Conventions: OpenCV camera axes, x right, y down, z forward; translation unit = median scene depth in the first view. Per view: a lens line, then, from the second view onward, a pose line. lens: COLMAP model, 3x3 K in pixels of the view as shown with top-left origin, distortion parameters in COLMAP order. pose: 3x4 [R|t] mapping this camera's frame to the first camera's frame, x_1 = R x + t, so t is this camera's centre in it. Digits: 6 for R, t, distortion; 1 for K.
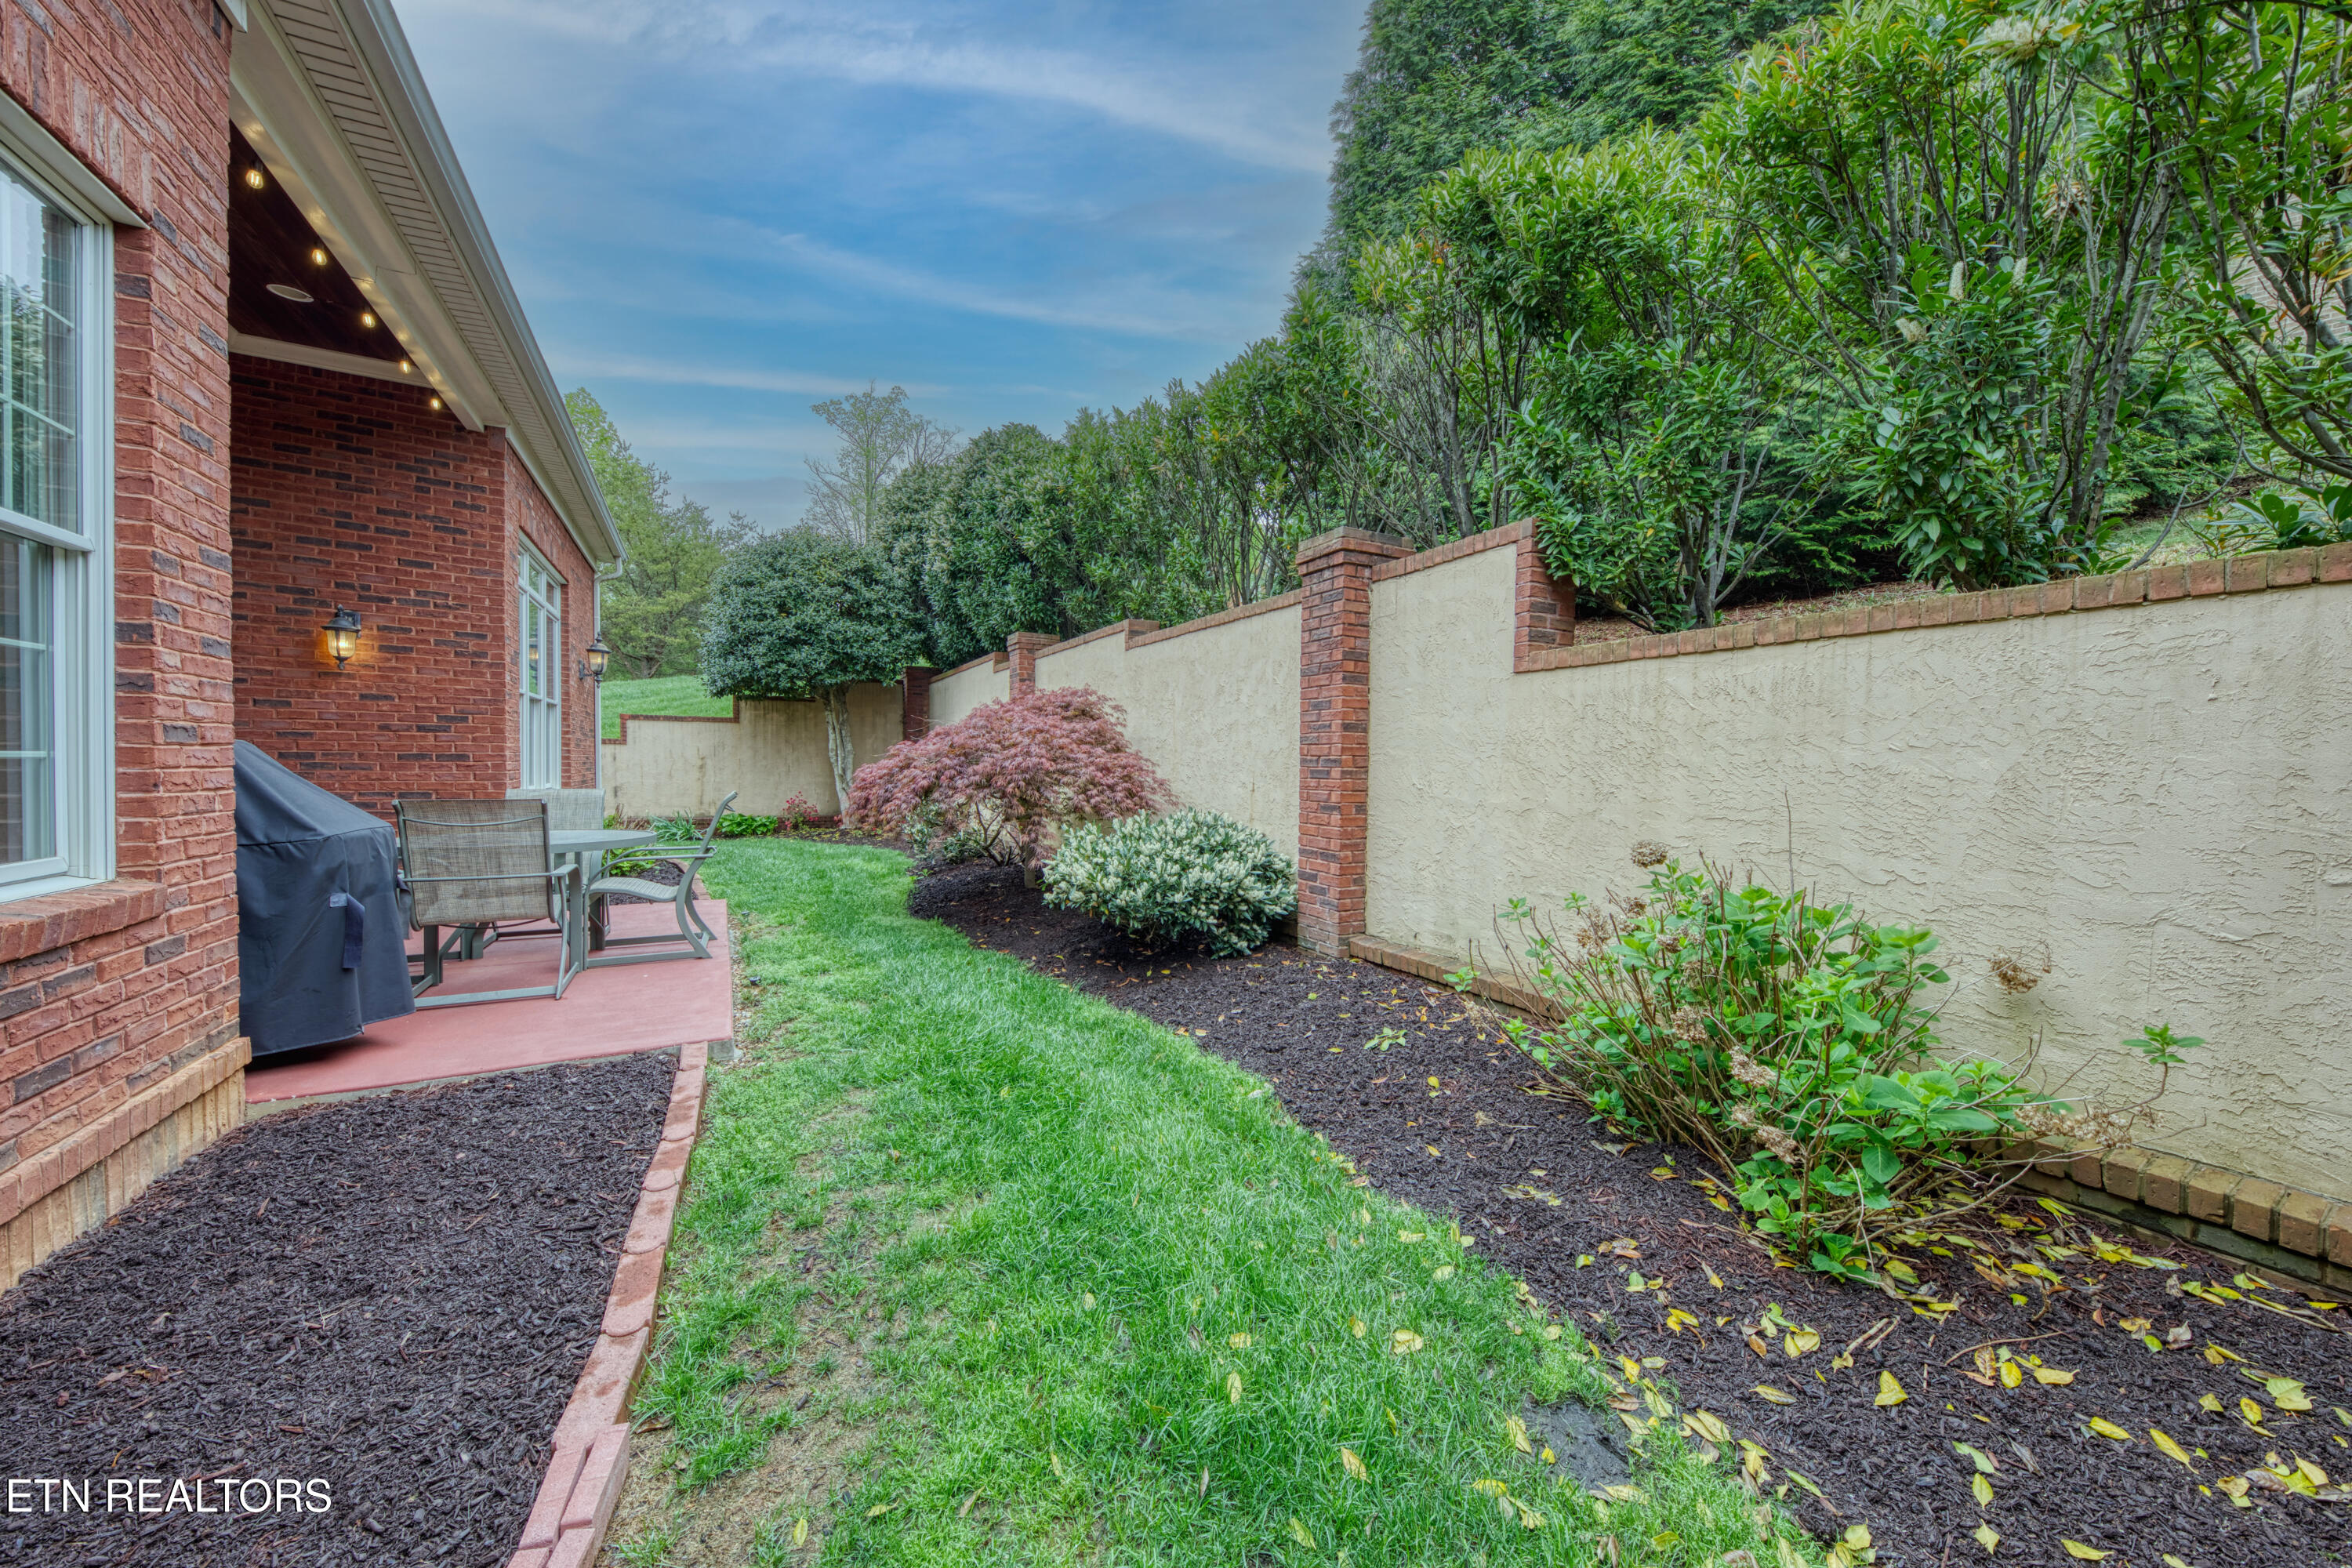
lens RADIAL K [[838.3, 0, 1185.4], [0, 838.3, 802.7], [0, 0, 1]] dist [0.007800, -0.000174]
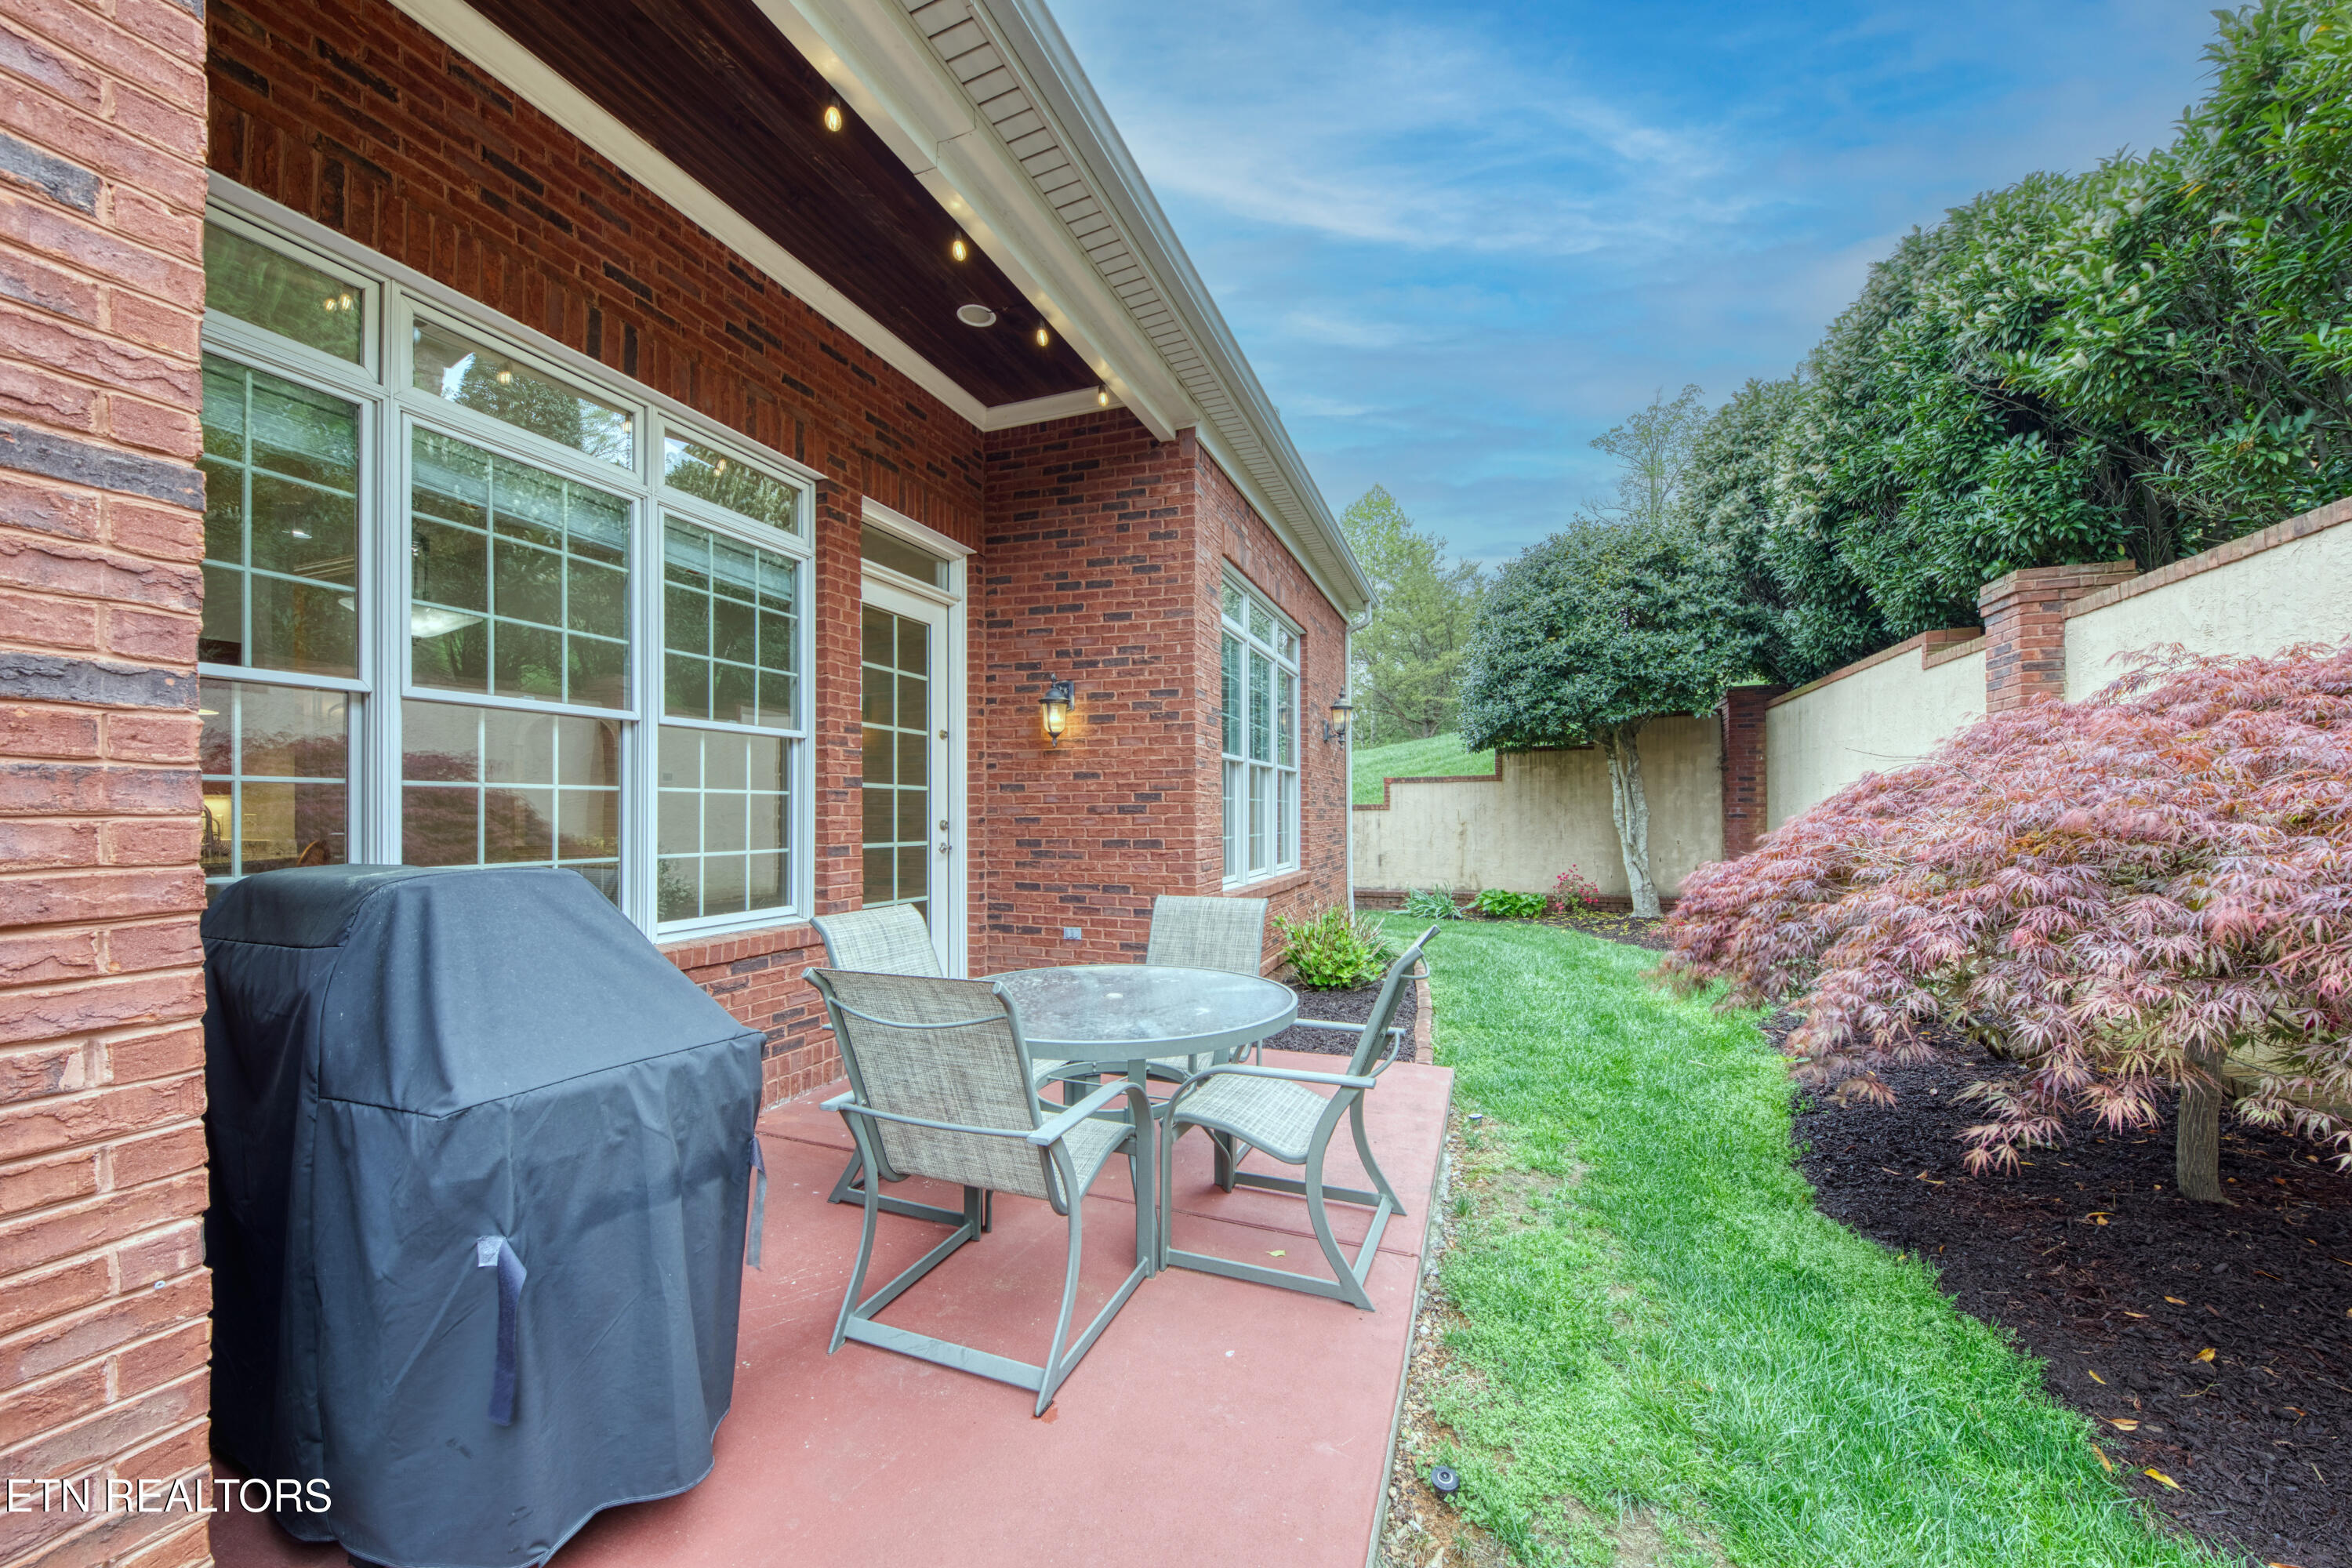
lens RADIAL K [[838.3, 0, 1185.4], [0, 838.3, 802.7], [0, 0, 1]] dist [0.007800, -0.000174]
pose [[0.646991, -0.027613, -0.761998, -0.113901], [-0.020342, 0.998363, -0.053450, -0.025953], [0.762226, 0.050082, 0.645370, 0.256061]]
